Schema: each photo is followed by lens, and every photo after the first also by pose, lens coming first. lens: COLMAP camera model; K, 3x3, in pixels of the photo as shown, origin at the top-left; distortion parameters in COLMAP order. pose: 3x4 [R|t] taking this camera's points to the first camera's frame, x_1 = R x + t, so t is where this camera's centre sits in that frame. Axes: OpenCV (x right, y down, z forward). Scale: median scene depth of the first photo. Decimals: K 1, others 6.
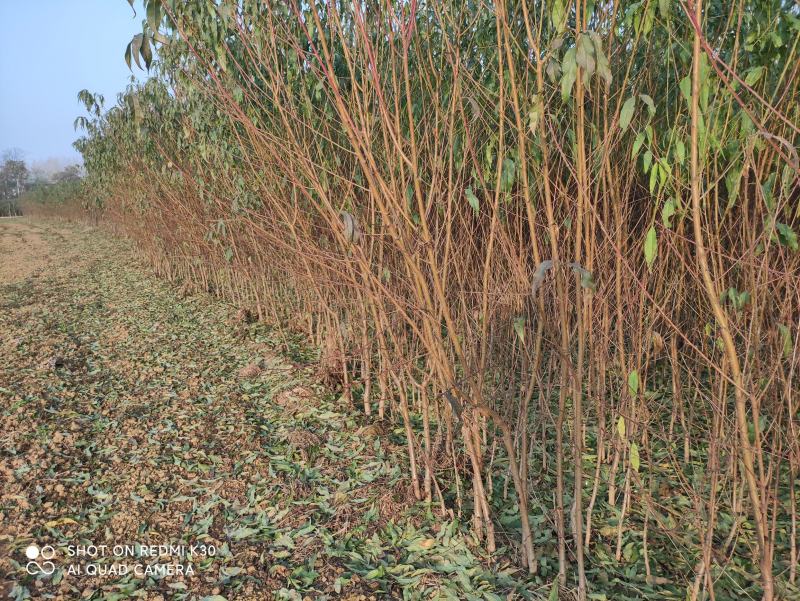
lens RADIAL K [[588.9, 0, 400.6], [0, 588.9, 298.7], [0, 0, 1]] dist [0.049839, -0.042099]
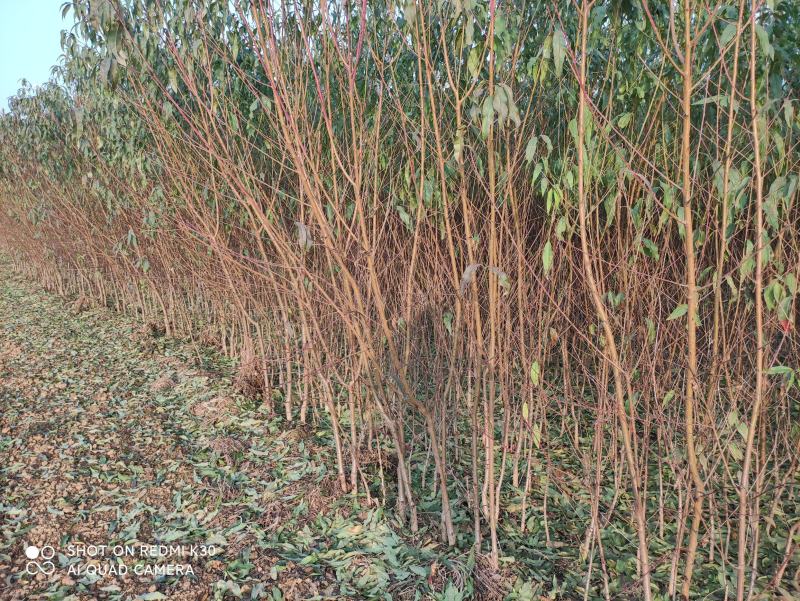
lens RADIAL K [[588.9, 0, 399.6], [0, 588.9, 302.6], [0, 0, 1]] dist [0.049839, -0.042099]
pose [[0.986589, -0.005174, 0.163145, -0.049350], [0.008482, 0.999772, -0.019589, 0.017627], [-0.163006, 0.020710, 0.986408, -0.090829]]
